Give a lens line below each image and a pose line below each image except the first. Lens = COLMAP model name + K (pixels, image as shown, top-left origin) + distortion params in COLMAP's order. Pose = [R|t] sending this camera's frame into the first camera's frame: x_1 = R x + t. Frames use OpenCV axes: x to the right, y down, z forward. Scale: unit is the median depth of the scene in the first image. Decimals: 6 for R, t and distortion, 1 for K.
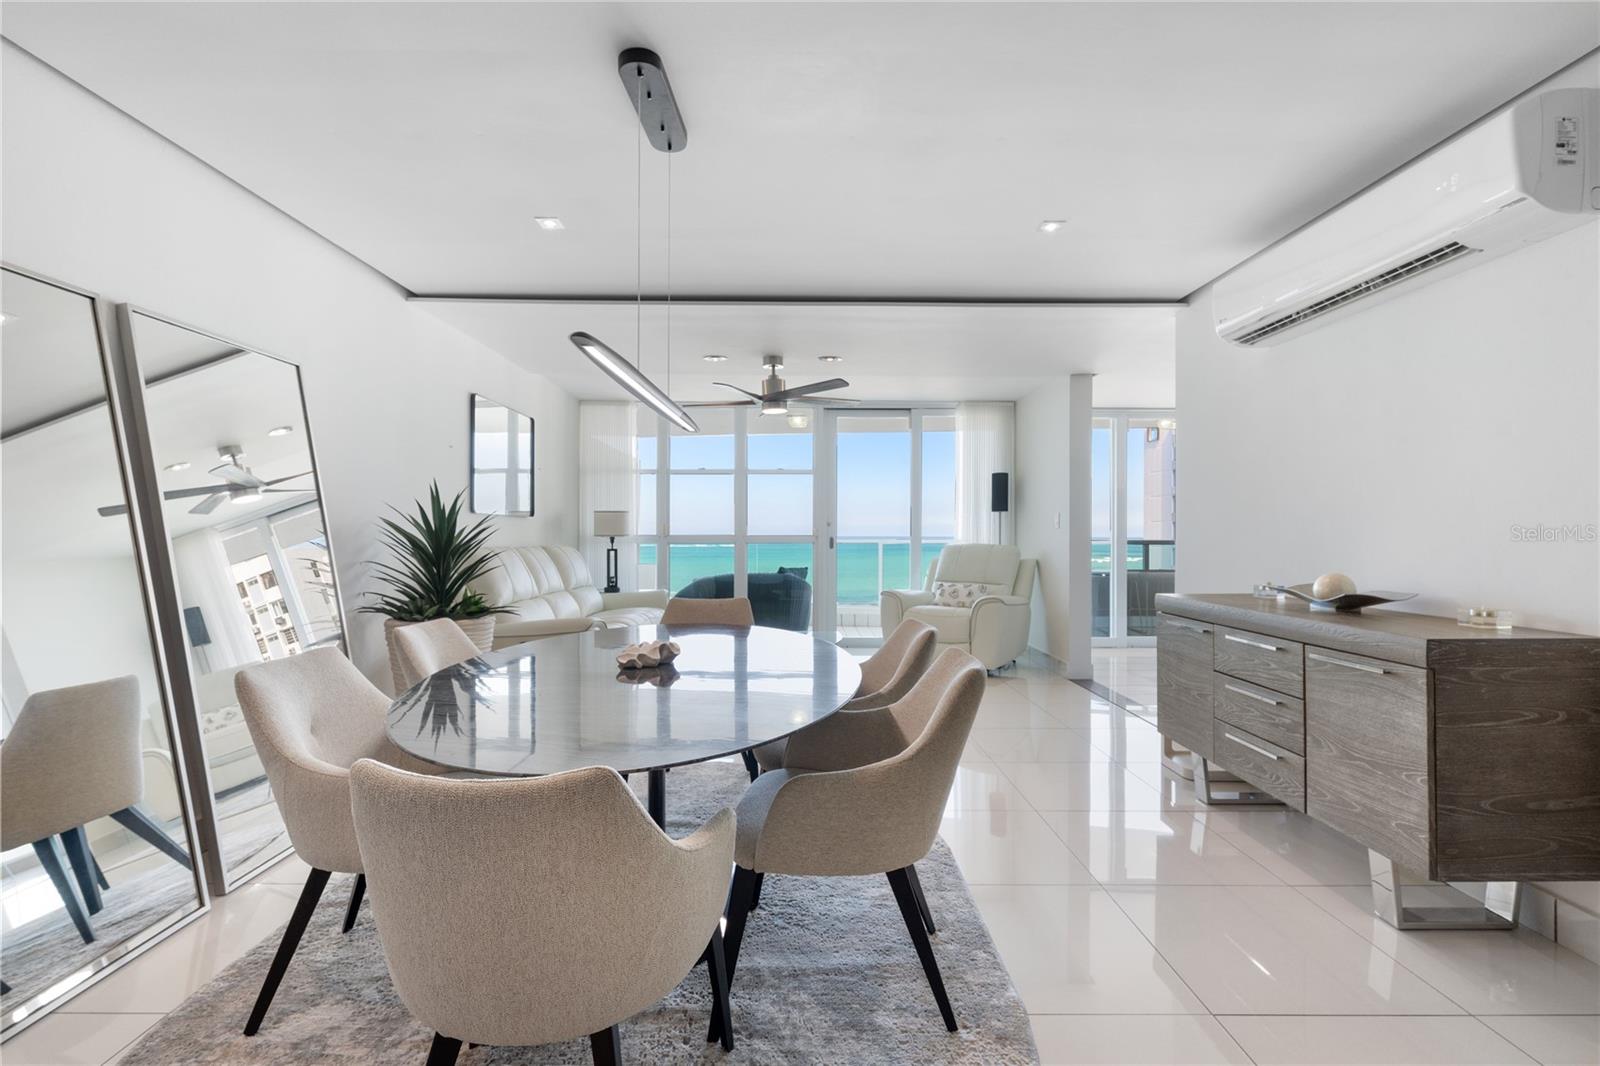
lens RADIAL K [[708.7, 0, 800.0], [0, 708.7, 533.0], [0, 0, 1]] dist [-0.000128, 0.000150]
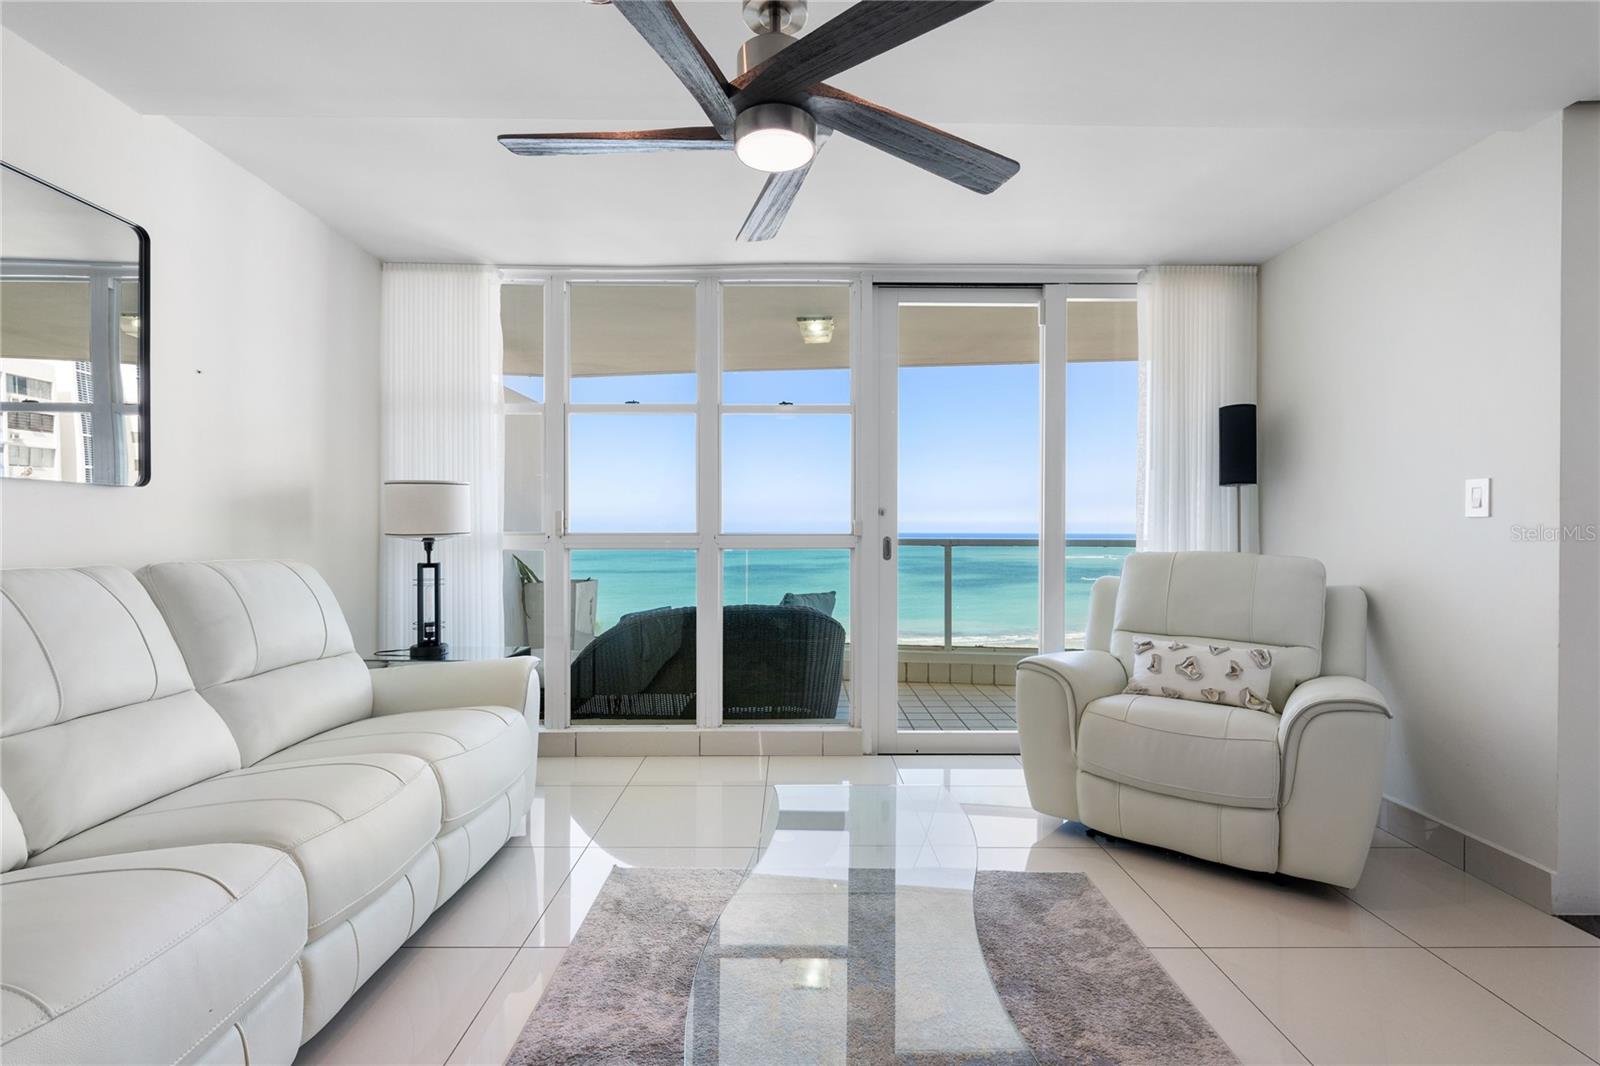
lens RADIAL K [[708.7, 0, 800.0], [0, 708.7, 533.0], [0, 0, 1]] dist [-0.000128, 0.000150]
pose [[0.999990, -0.000577, 0.004400, -0.022345], [0.000554, 0.999986, 0.005238, 0.000076], [-0.004403, -0.005235, 0.999977, 0.529526]]
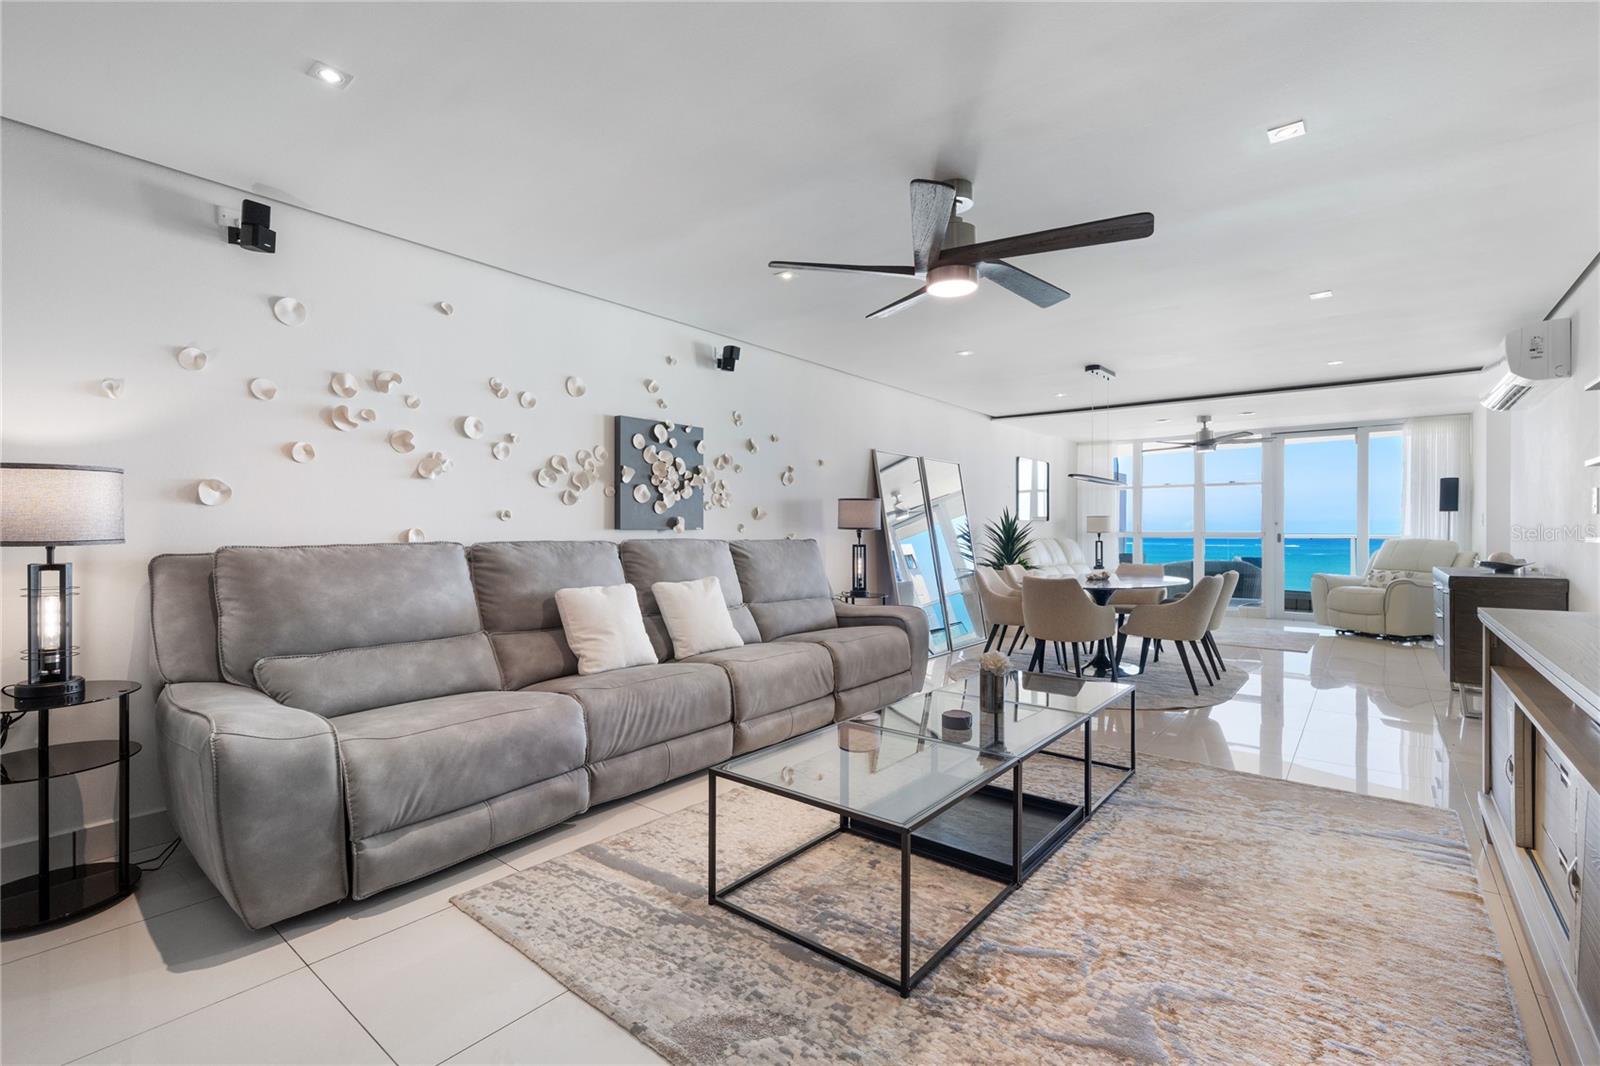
lens RADIAL K [[708.7, 0, 800.0], [0, 708.7, 533.0], [0, 0, 1]] dist [-0.000128, 0.000150]
pose [[0.775811, 0.002218, -0.630962, 0.195957], [0.003125, 0.999968, 0.007357, -0.007307], [0.630958, -0.007679, 0.775779, -0.584469]]
